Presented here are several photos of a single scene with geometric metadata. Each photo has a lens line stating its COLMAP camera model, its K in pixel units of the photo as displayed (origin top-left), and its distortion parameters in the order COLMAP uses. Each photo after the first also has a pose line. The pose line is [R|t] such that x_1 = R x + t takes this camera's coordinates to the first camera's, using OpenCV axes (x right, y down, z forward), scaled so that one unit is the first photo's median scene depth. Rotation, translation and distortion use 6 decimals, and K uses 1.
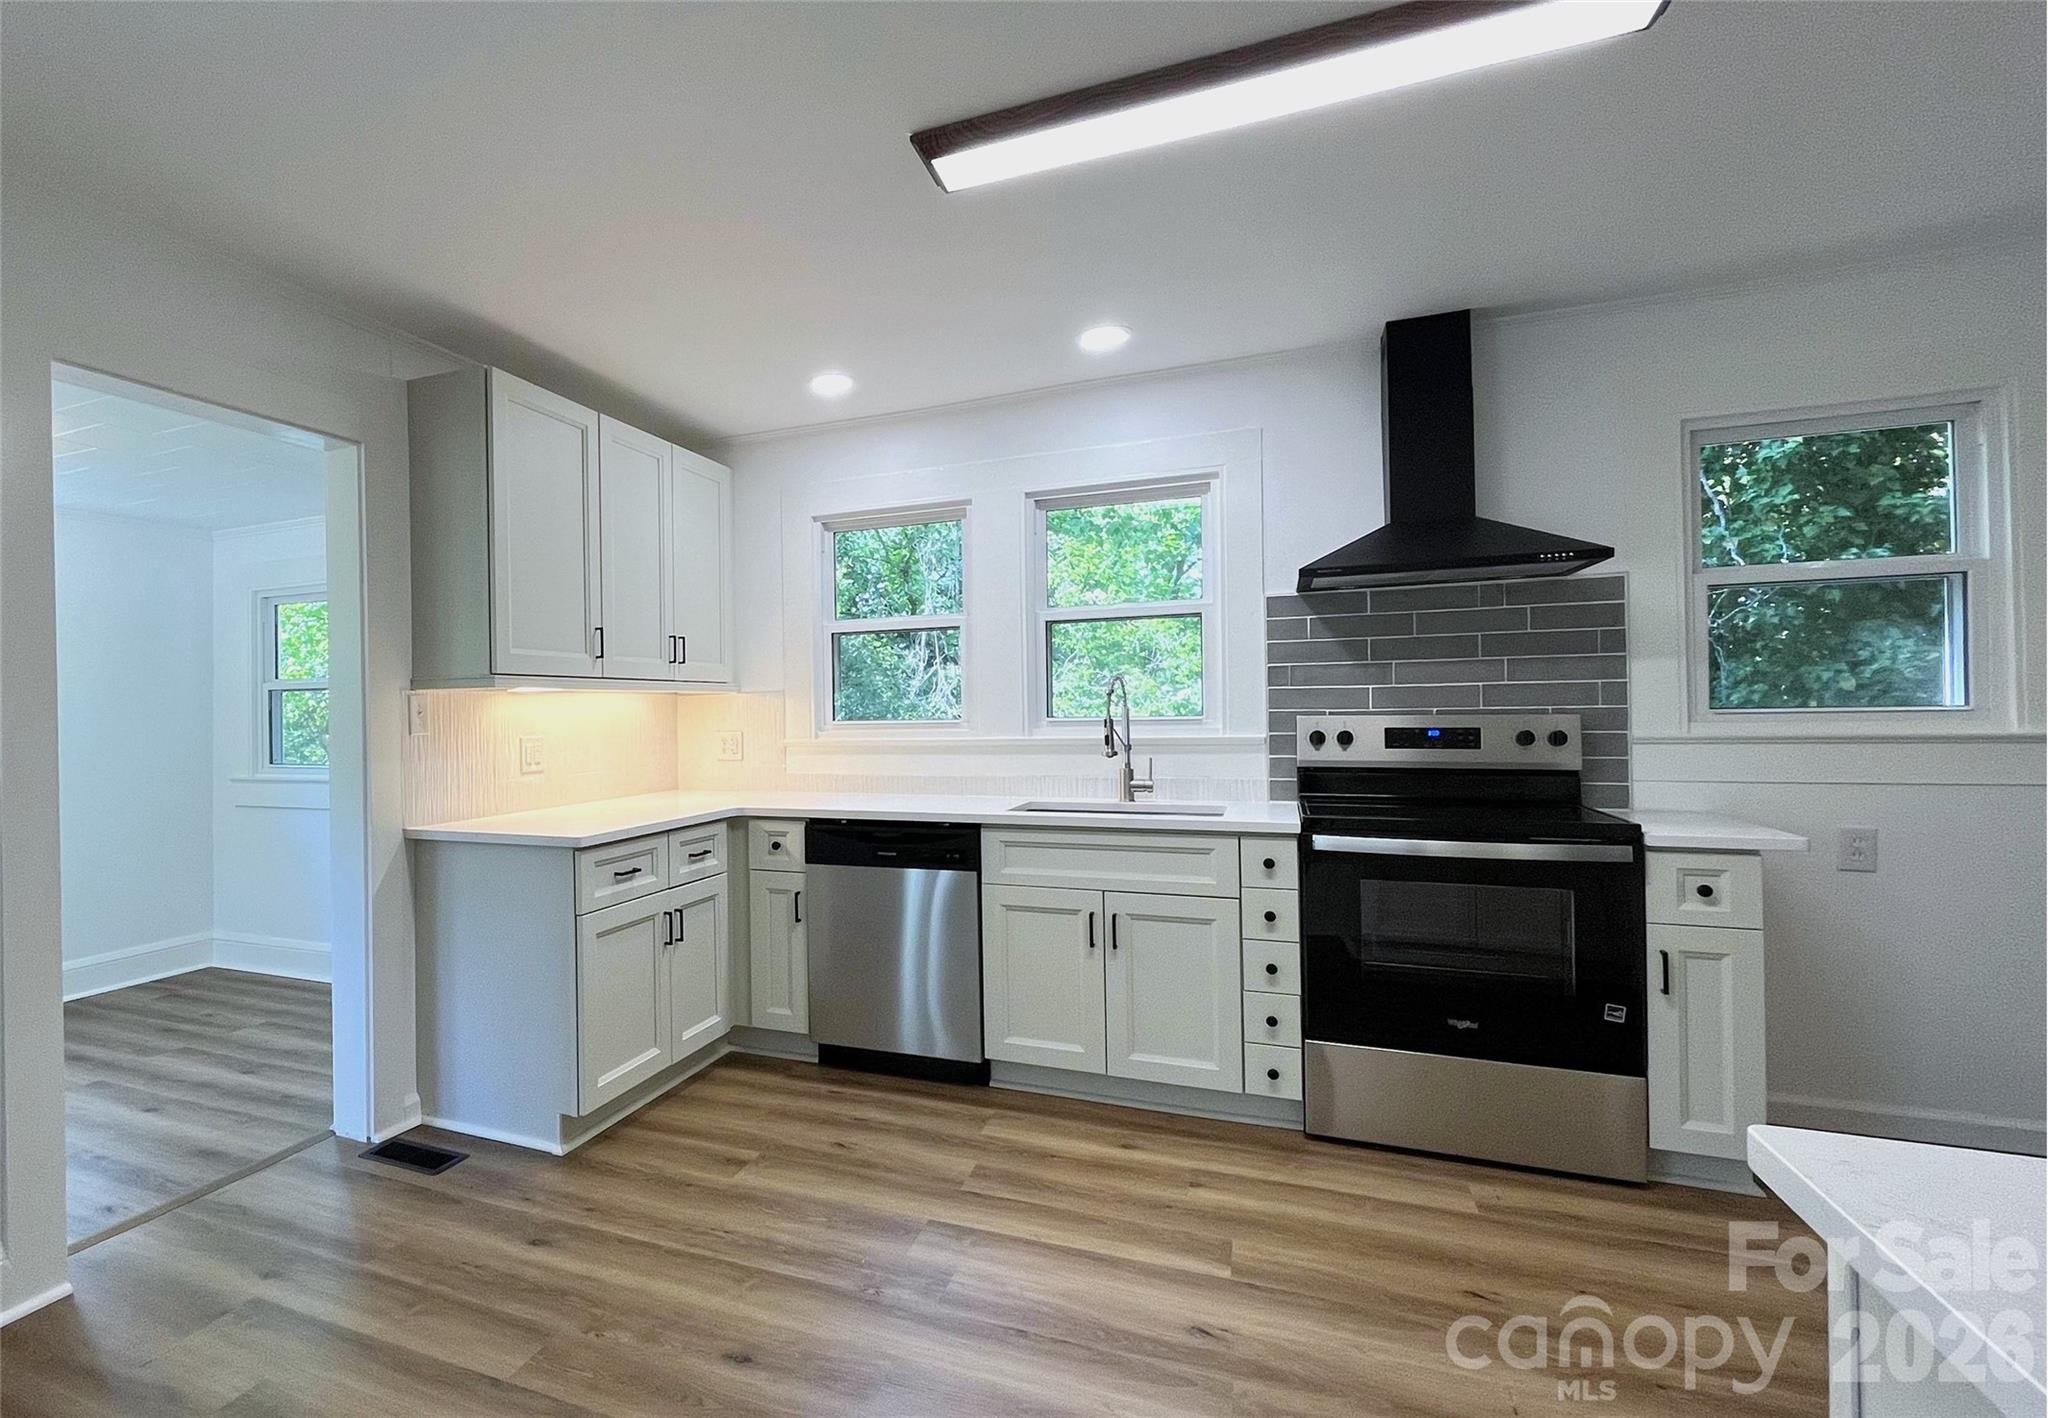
lens RADIAL K [[1102.8, 0, 901.1], [0, 1102.8, 711.1], [0, 0, 1]] dist [0.001314, 0.000825]
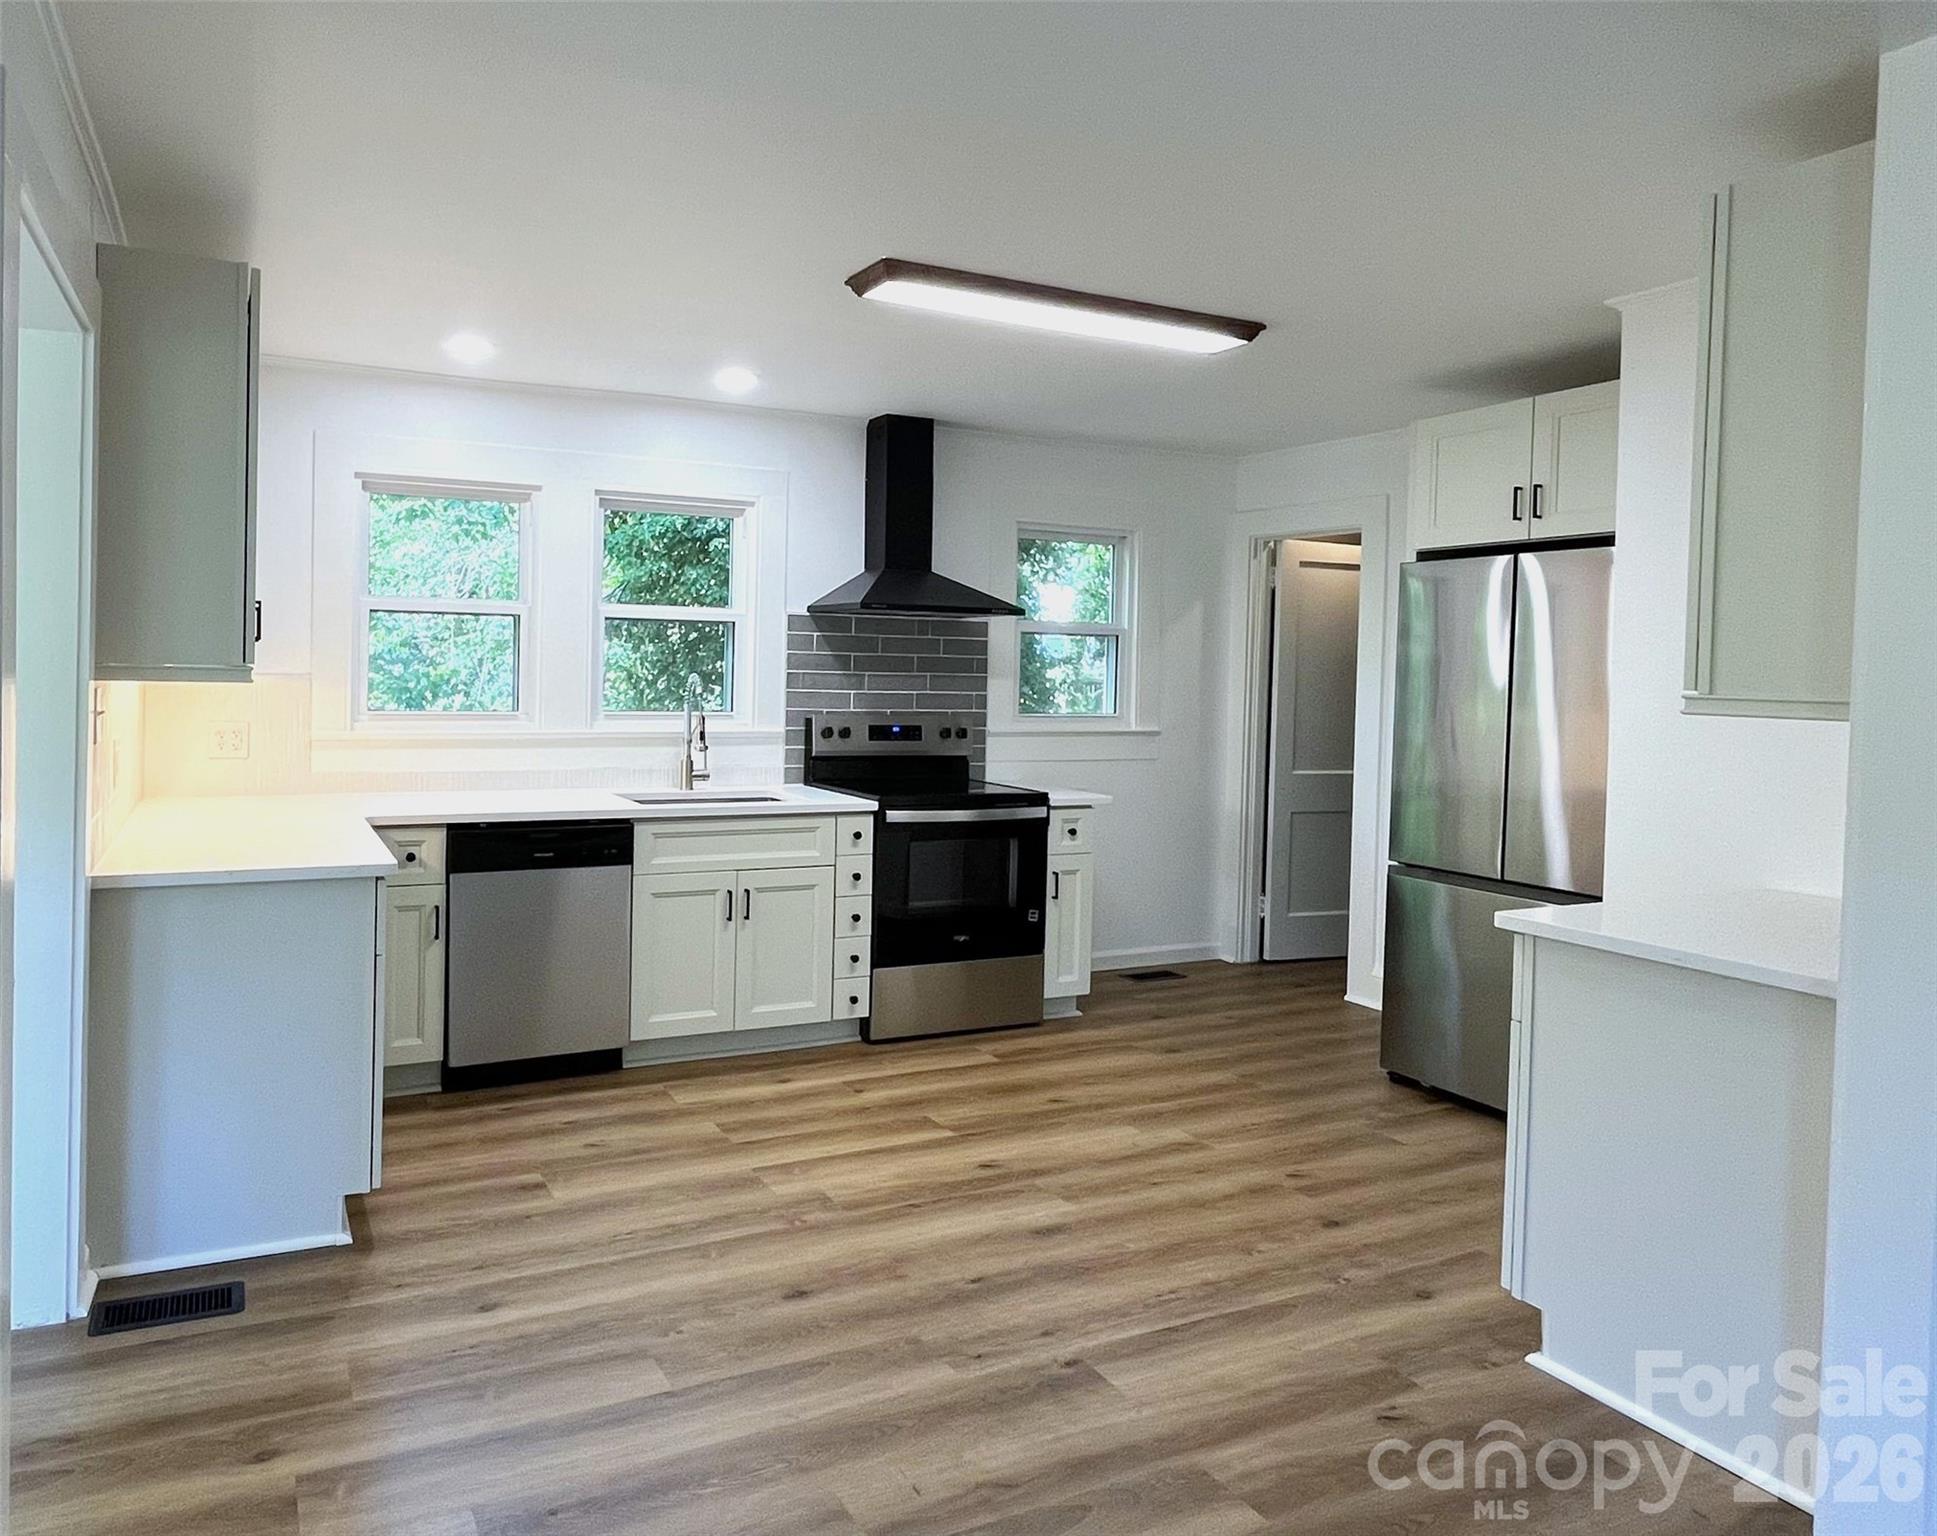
lens RADIAL K [[1158.4, 0, 962.5], [0, 1158.4, 700.1], [0, 0, 1]] dist [0.001968, -0.000324]
pose [[0.611569, 0.018585, 0.790973, -0.620417], [-0.039378, 0.999200, 0.006969, -0.030079], [-0.790211, -0.035409, 0.611811, 0.088941]]
